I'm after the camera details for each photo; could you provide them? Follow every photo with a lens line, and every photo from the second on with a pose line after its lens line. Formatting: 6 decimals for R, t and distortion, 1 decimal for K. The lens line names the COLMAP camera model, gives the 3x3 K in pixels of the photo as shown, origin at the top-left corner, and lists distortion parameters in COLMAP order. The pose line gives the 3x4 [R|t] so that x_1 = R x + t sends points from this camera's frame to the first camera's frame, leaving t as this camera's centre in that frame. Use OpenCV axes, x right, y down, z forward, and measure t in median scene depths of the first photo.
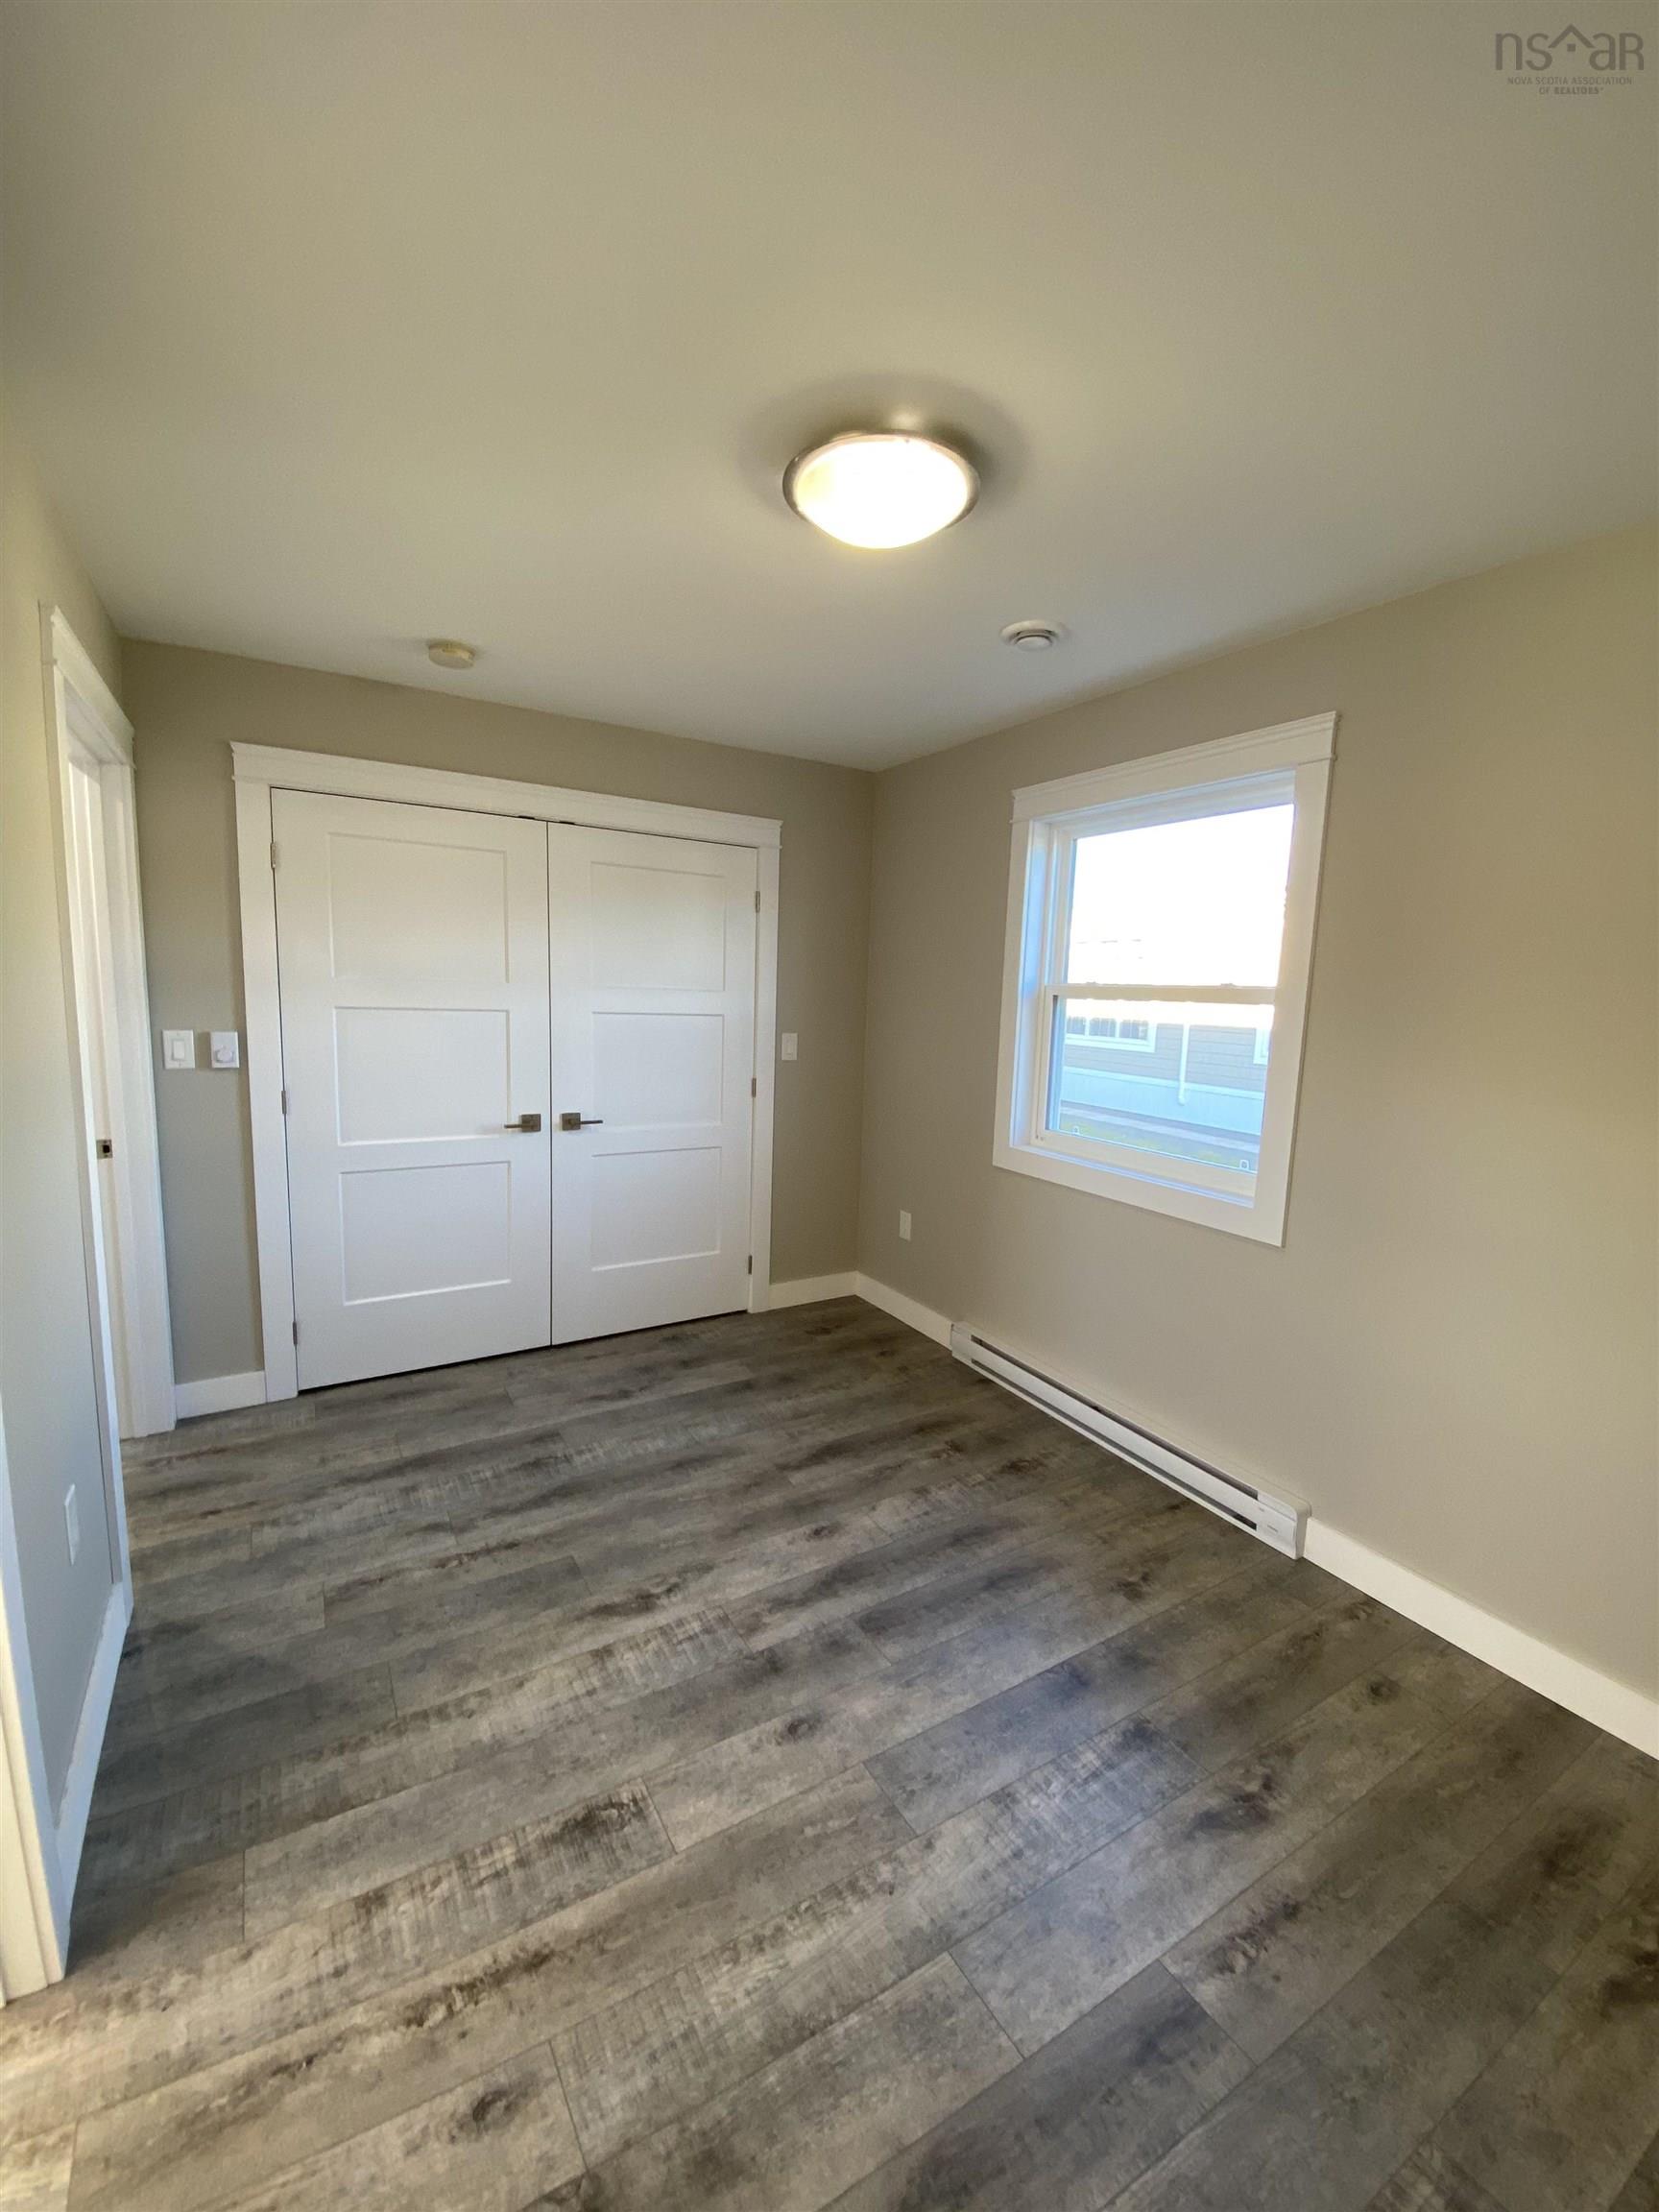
lens RADIAL K [[899.3, 0, 818.2], [0, 899.3, 1105.5], [0, 0, 1]] dist [0.021595, -0.020807]
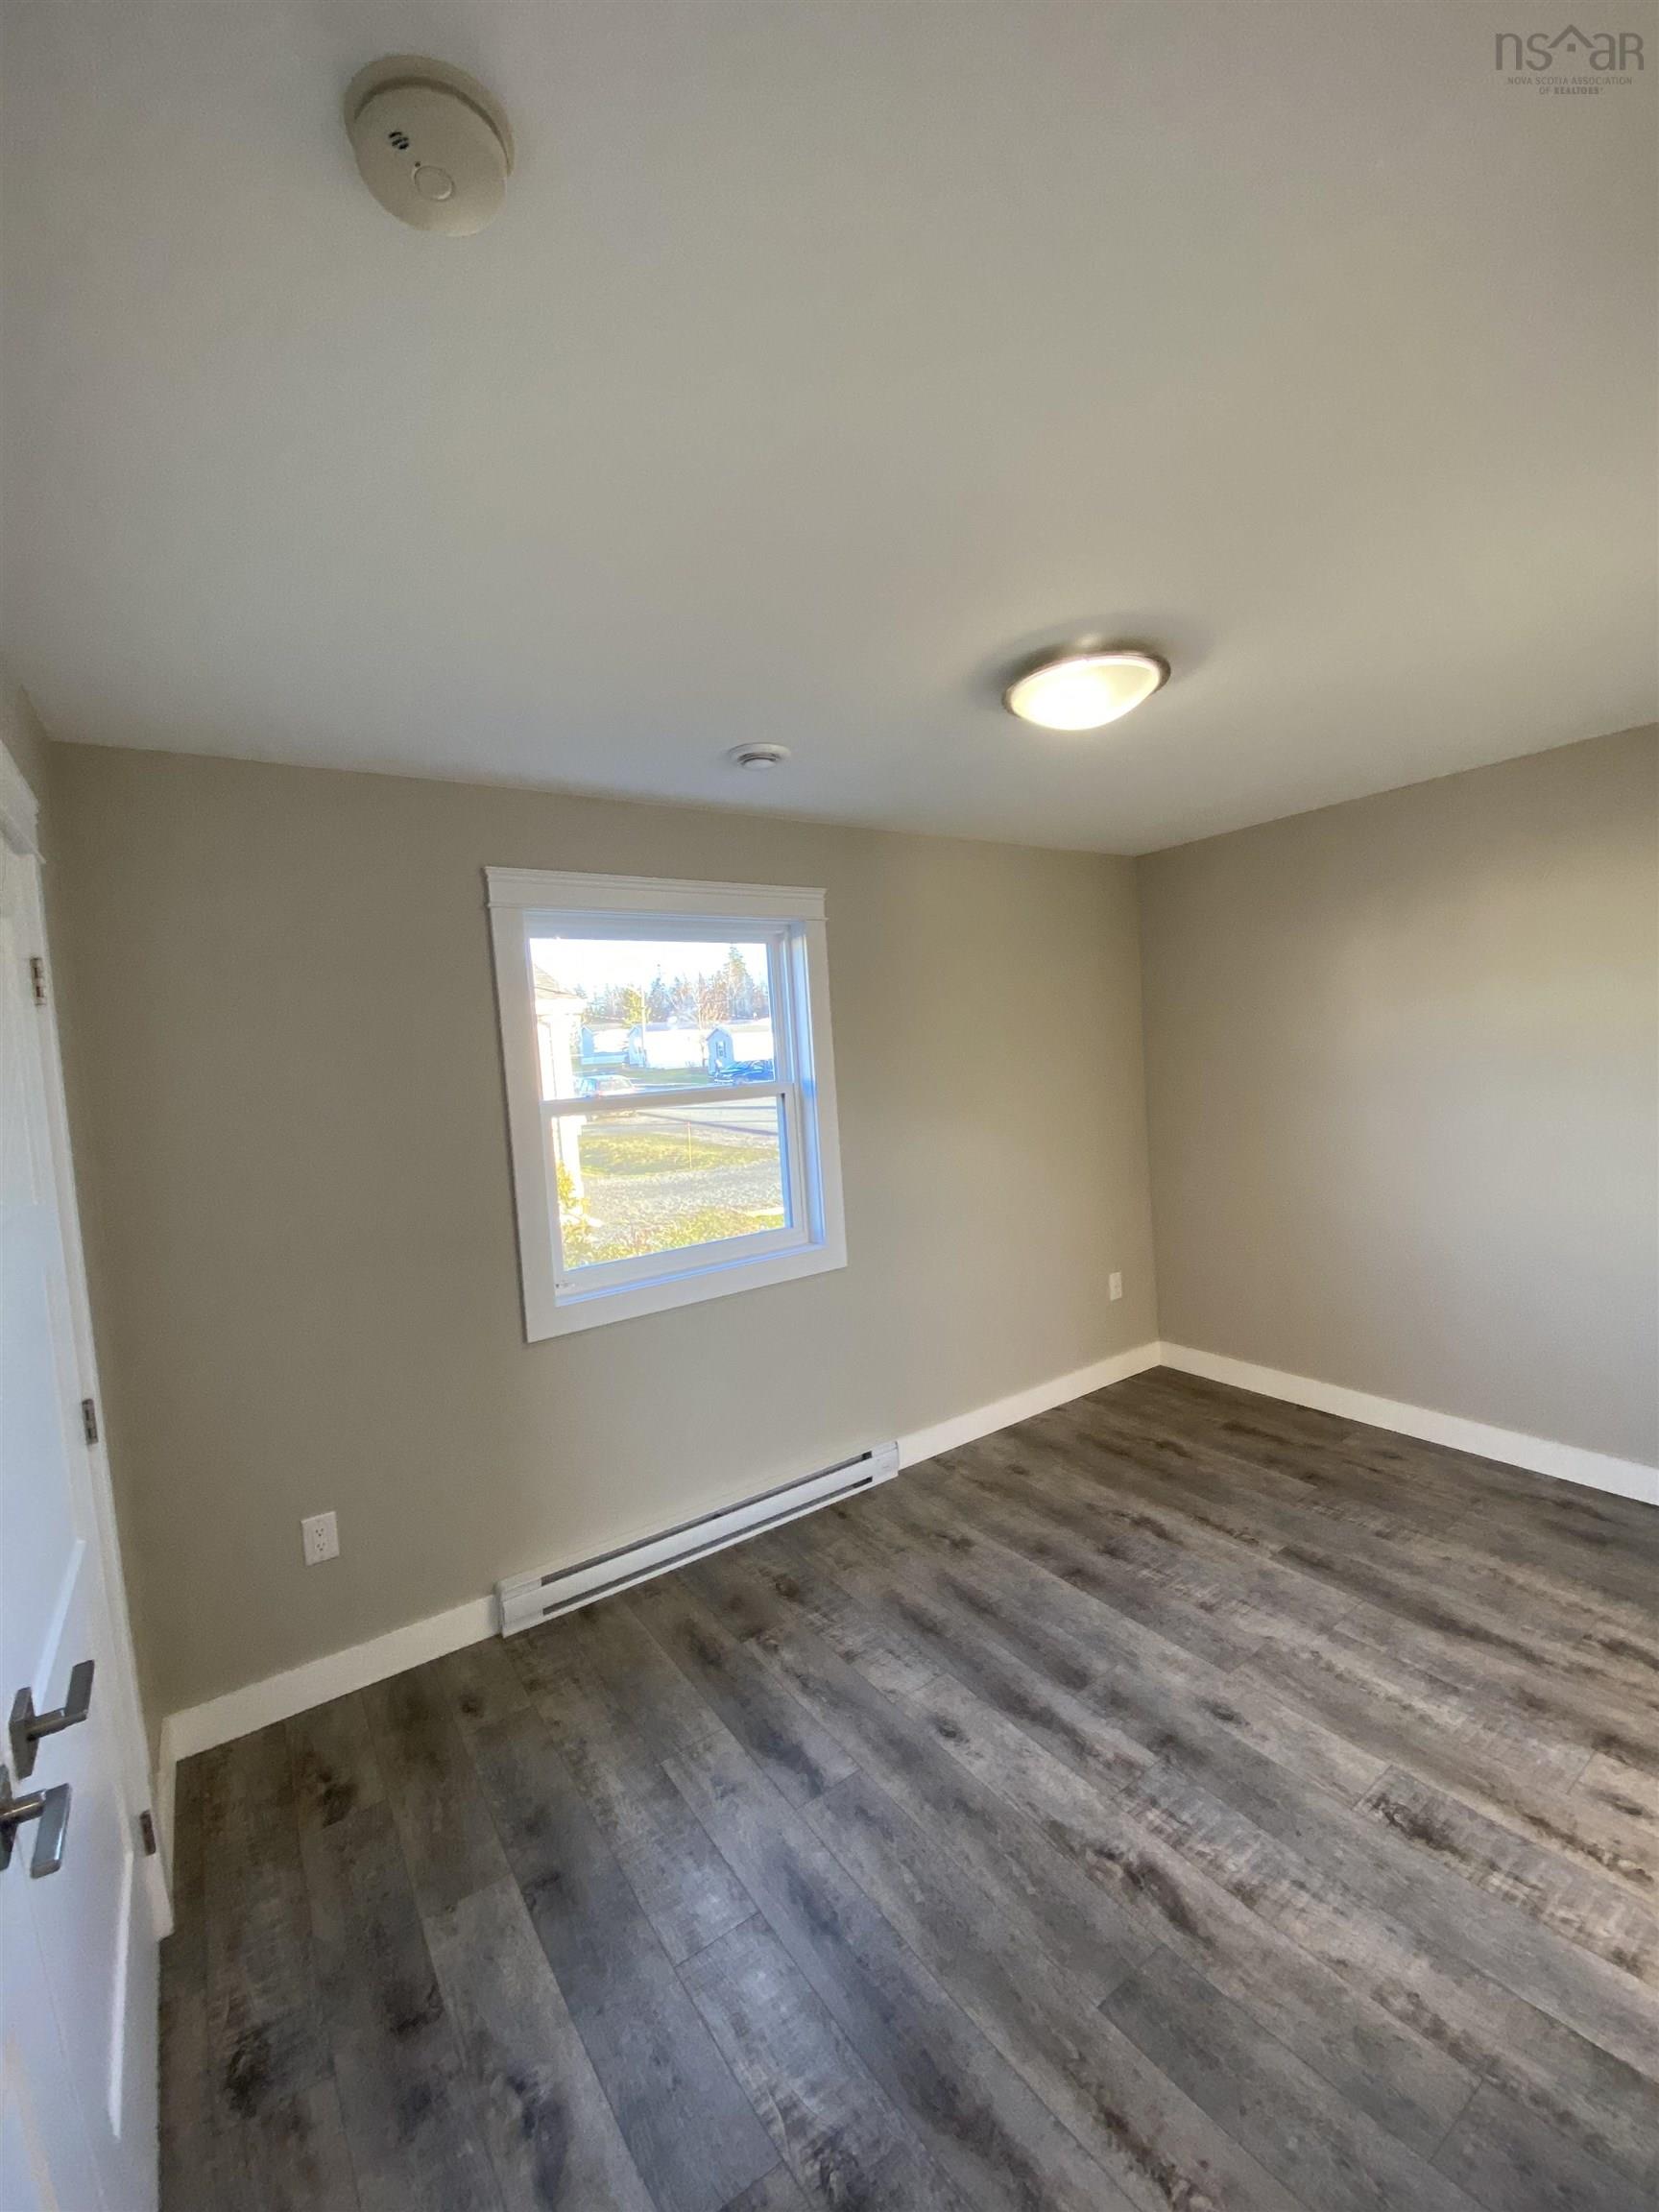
lens RADIAL K [[916.3, 0, 829.5], [0, 916.3, 1106.0], [0, 0, 1]] dist [0.018986, -0.020192]
pose [[-0.081589, -0.089764, 0.992616, -1.004550], [0.200472, 0.974103, 0.104568, -0.276719], [-0.976296, 0.207523, -0.061481, 1.301716]]
